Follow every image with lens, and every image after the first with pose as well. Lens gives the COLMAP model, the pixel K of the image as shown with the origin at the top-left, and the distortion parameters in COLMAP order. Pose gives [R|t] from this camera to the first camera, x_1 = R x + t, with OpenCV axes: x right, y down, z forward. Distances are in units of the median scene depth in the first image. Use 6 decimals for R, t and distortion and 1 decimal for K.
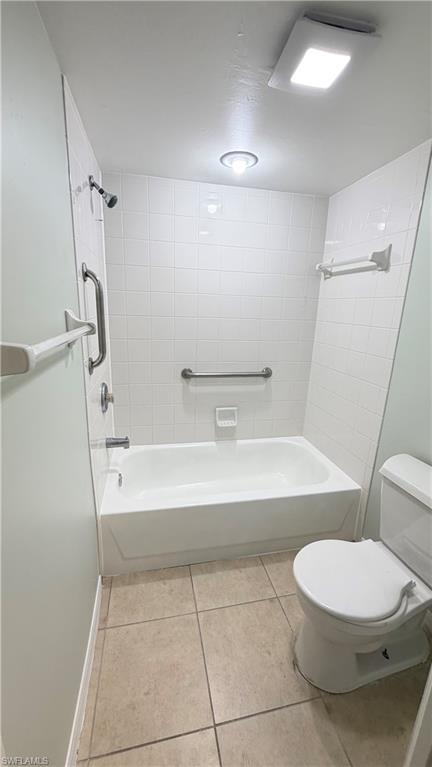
lens RADIAL K [[303.6, 0, 215.2], [0, 303.6, 383.1], [0, 0, 1]] dist [-0.000237, -0.000118]
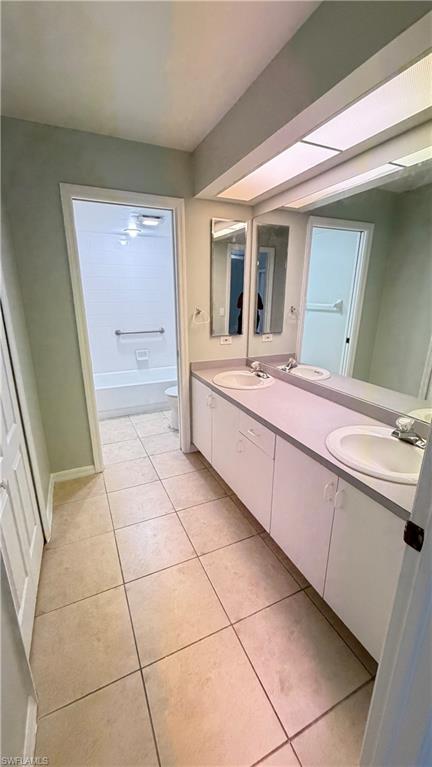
lens RADIAL K [[303.6, 0, 215.1], [0, 303.6, 383.6], [0, 0, 1]] dist [-0.000237, -0.000118]
pose [[0.972594, -0.091372, 0.213804, 0.058437], [0.081919, 0.995246, 0.052684, 0.224654], [-0.217602, -0.033726, 0.975455, -0.928459]]
